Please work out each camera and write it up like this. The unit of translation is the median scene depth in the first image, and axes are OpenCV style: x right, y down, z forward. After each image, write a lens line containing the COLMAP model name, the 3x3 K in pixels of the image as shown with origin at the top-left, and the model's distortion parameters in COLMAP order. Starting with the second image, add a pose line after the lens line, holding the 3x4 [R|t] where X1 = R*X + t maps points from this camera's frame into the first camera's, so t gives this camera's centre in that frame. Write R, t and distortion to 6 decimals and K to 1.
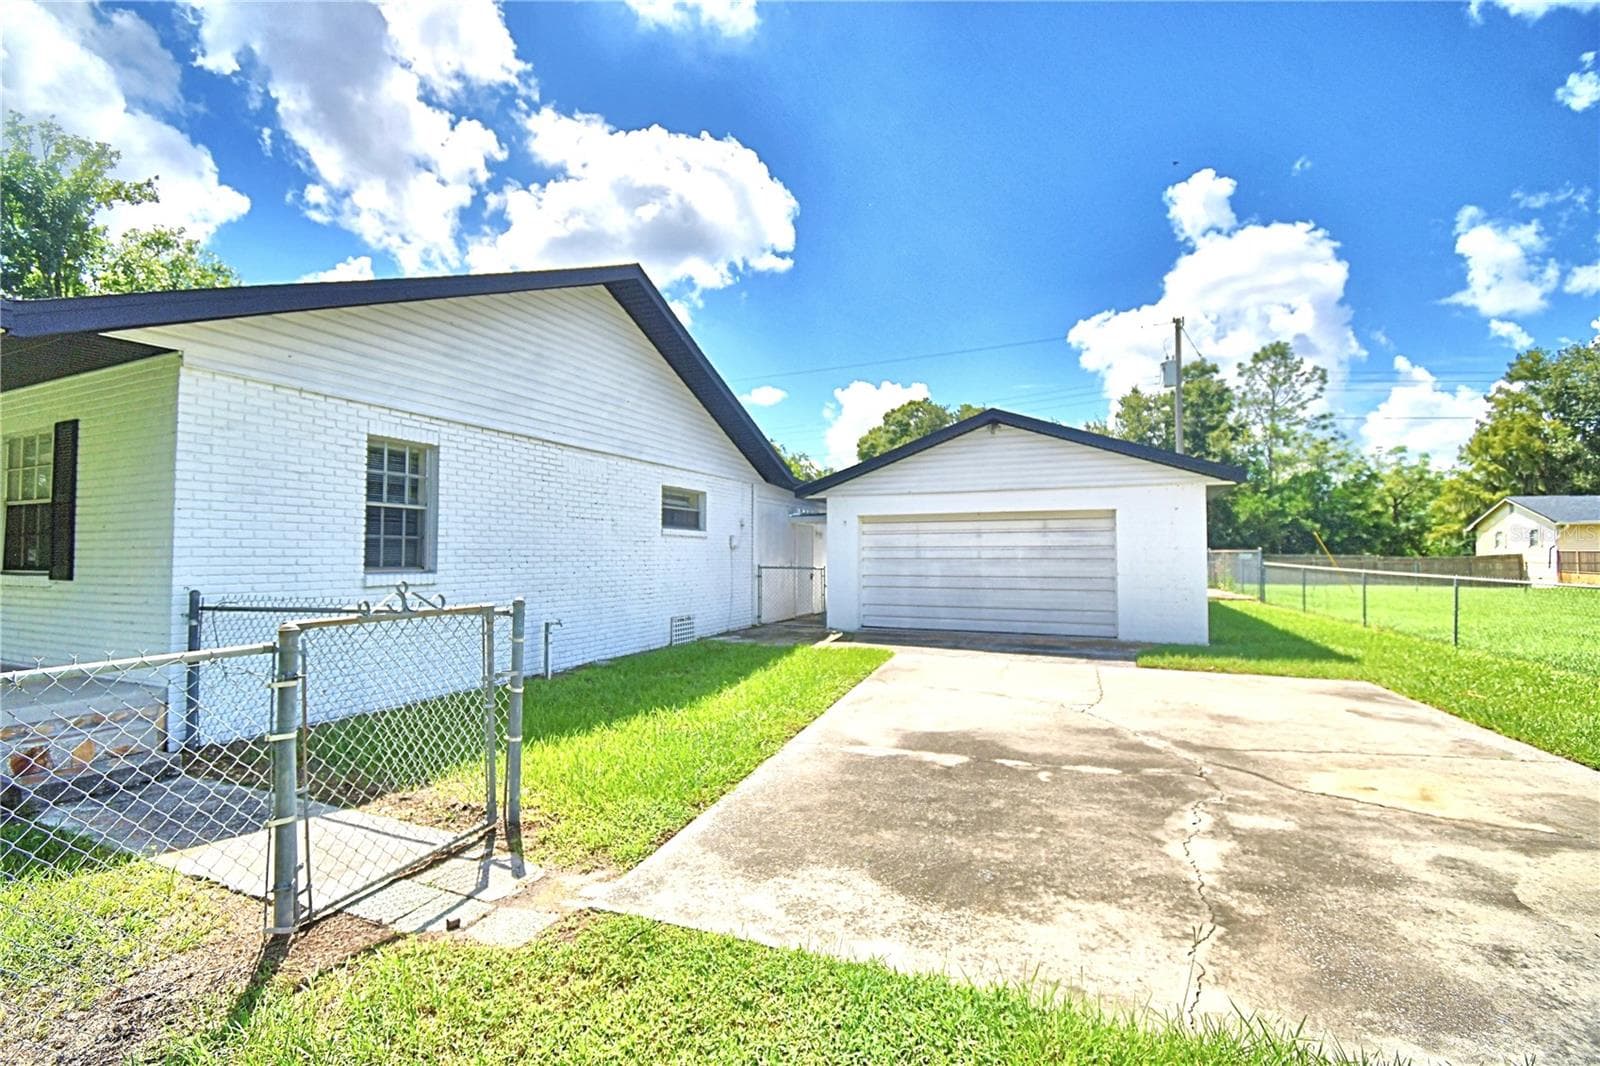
lens RADIAL K [[678.3, 0, 800.0], [0, 678.3, 533.0], [0, 0, 1]] dist [0.000025, -0.000245]
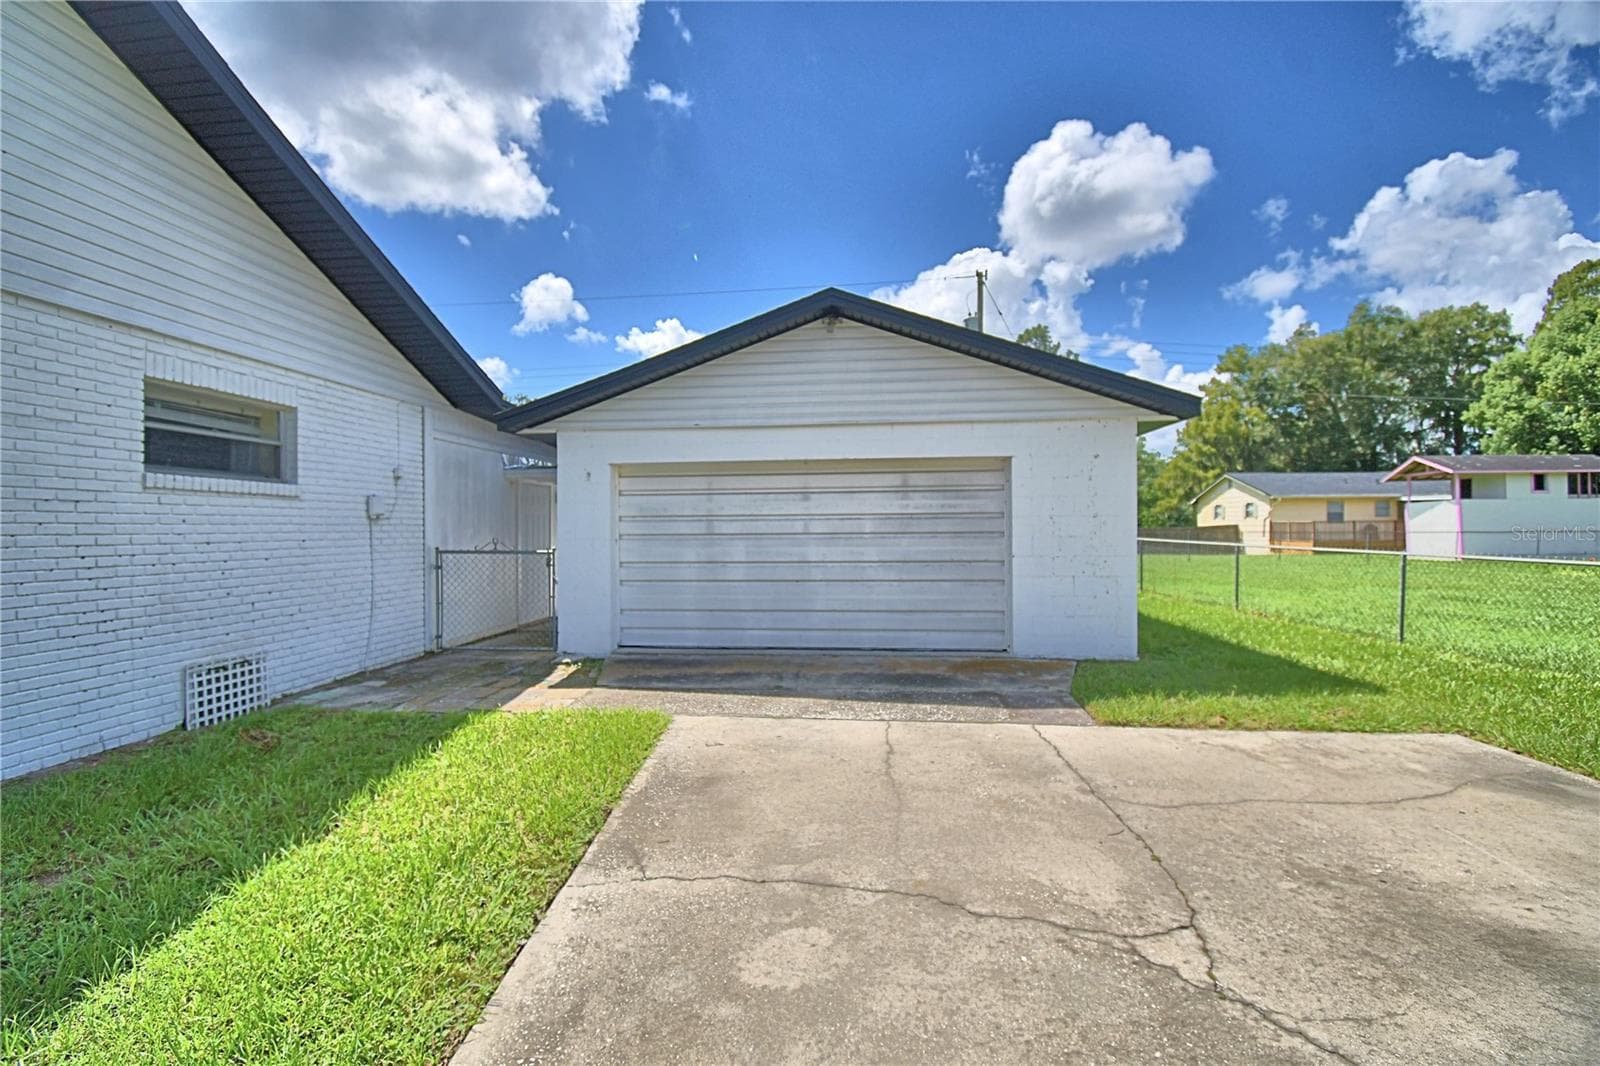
lens RADIAL K [[678.3, 0, 800.0], [0, 678.3, 533.0], [0, 0, 1]] dist [0.000025, -0.000245]
pose [[0.948906, -0.008621, 0.315441, 0.058072], [-0.003152, 0.999318, 0.036791, 0.013254], [-0.315543, -0.035906, 0.948232, 0.393419]]
